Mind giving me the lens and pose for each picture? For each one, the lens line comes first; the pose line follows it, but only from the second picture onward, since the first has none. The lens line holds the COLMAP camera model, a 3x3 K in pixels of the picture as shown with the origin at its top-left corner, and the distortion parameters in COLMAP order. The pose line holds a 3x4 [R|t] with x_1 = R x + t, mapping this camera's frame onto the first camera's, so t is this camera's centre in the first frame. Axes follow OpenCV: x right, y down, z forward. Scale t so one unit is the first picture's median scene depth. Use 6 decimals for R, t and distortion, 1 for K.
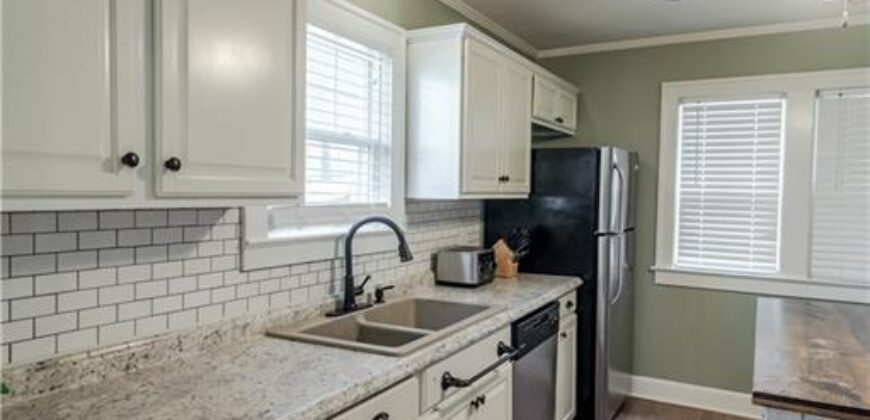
lens RADIAL K [[582.2, 0, 435.0], [0, 582.2, 210.0], [0, 0, 1]] dist [0.013729, -0.001235]
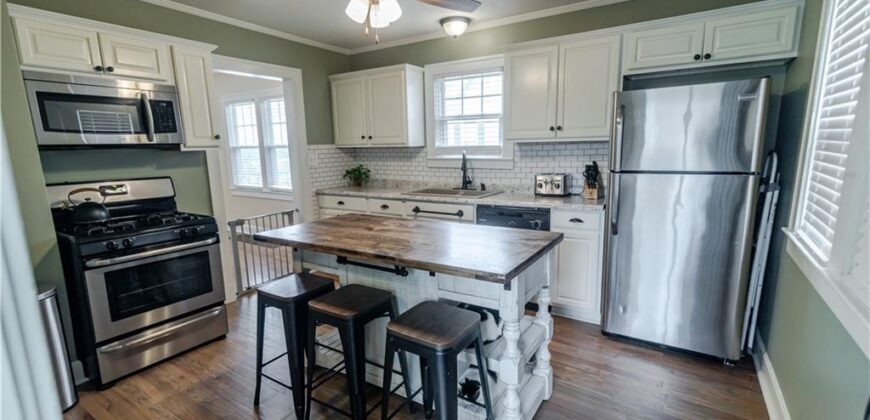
lens RADIAL K [[389.3, 0, 435.9], [0, 389.3, 211.3], [0, 0, 1]] dist [0.015342, -0.000492]
pose [[-0.066577, 0.159647, -0.984927, 1.073612], [-0.010419, 0.986952, 0.160680, -0.000587], [0.997727, 0.020960, -0.064045, 0.697503]]
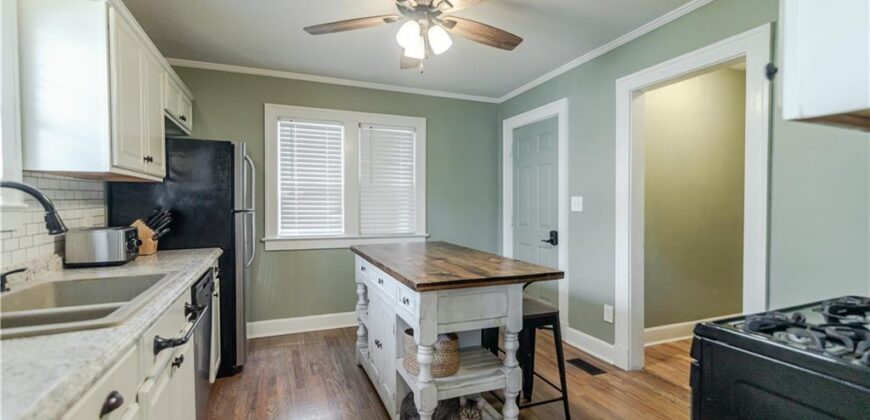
lens RADIAL K [[396.5, 0, 436.5], [0, 396.5, 212.7], [0, 0, 1]] dist [0.016607, -0.000486]
pose [[0.619536, -0.031796, 0.784324, -0.119139], [0.036311, 0.999271, 0.011828, 0.049231], [-0.784128, 0.021151, 0.620238, 0.132033]]
